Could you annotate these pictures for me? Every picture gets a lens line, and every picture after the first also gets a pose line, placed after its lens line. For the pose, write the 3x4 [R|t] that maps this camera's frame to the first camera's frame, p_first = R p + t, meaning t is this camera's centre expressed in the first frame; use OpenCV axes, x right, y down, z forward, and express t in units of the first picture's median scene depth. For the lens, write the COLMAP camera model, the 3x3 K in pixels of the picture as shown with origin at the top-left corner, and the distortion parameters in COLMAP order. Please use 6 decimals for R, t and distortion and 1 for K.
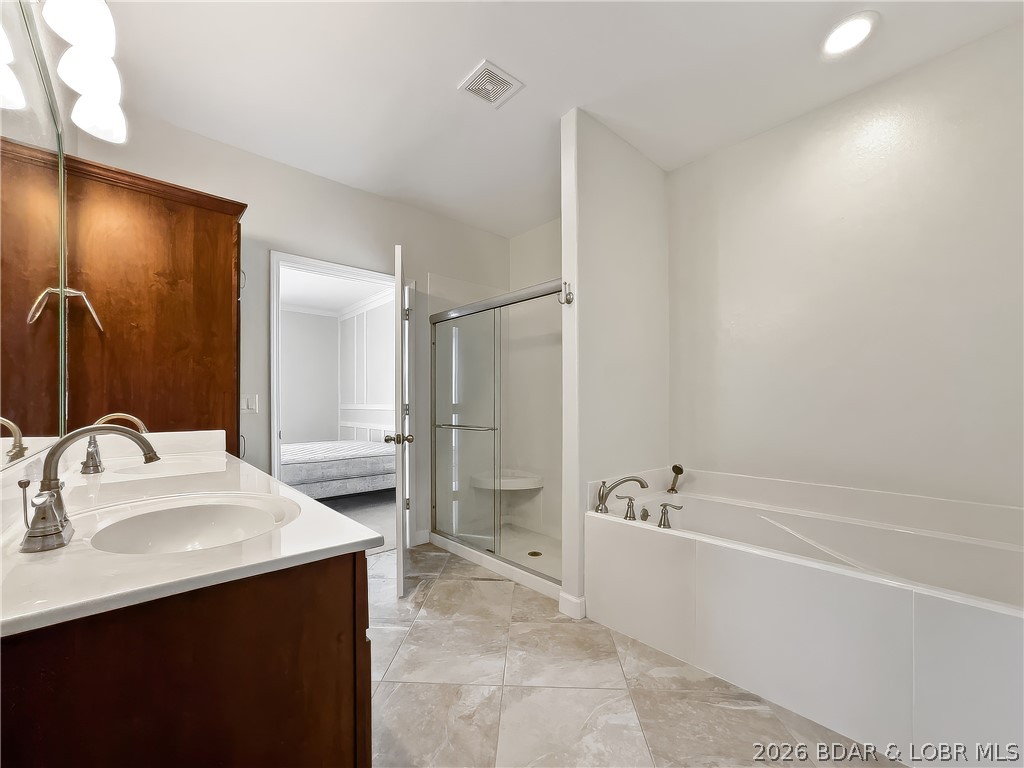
lens RADIAL K [[419.1, 0, 514.7], [0, 419.1, 379.7], [0, 0, 1]] dist [-0.037435, 0.014100]
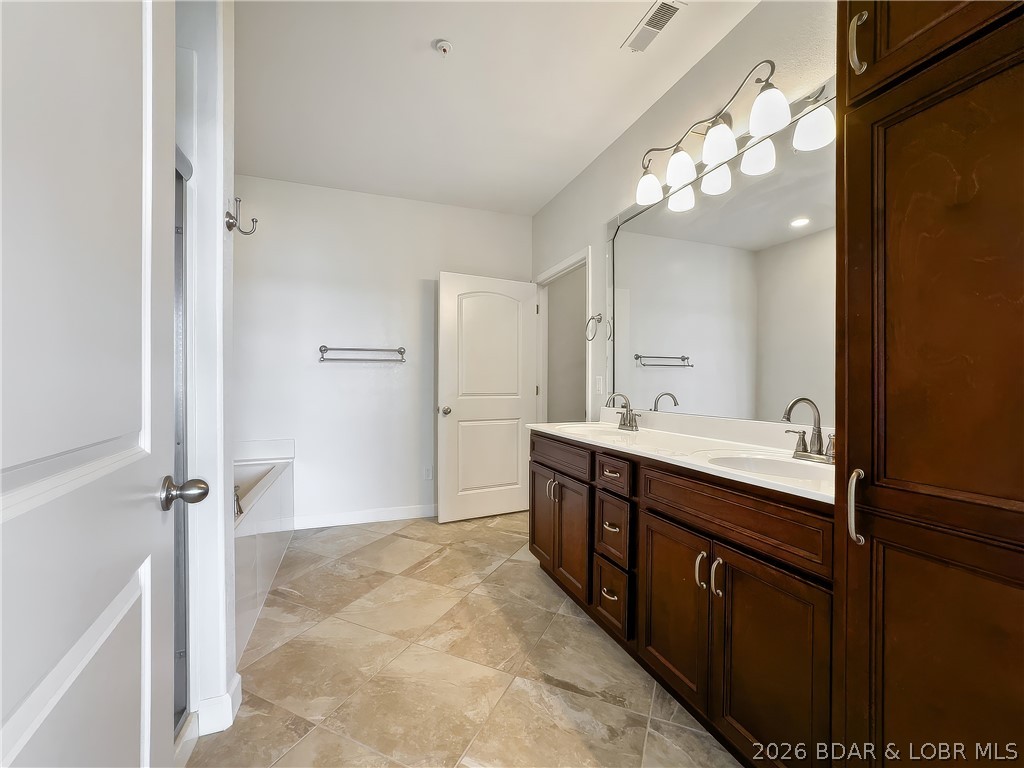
lens RADIAL K [[419.1, 0, 514.7], [0, 419.1, 379.7], [0, 0, 1]] dist [-0.037435, 0.014100]
pose [[-0.926054, 0.004856, 0.377360, -0.689505], [-0.016386, 0.998457, -0.053062, 0.101281], [-0.377036, -0.055321, -0.924545, 1.935291]]
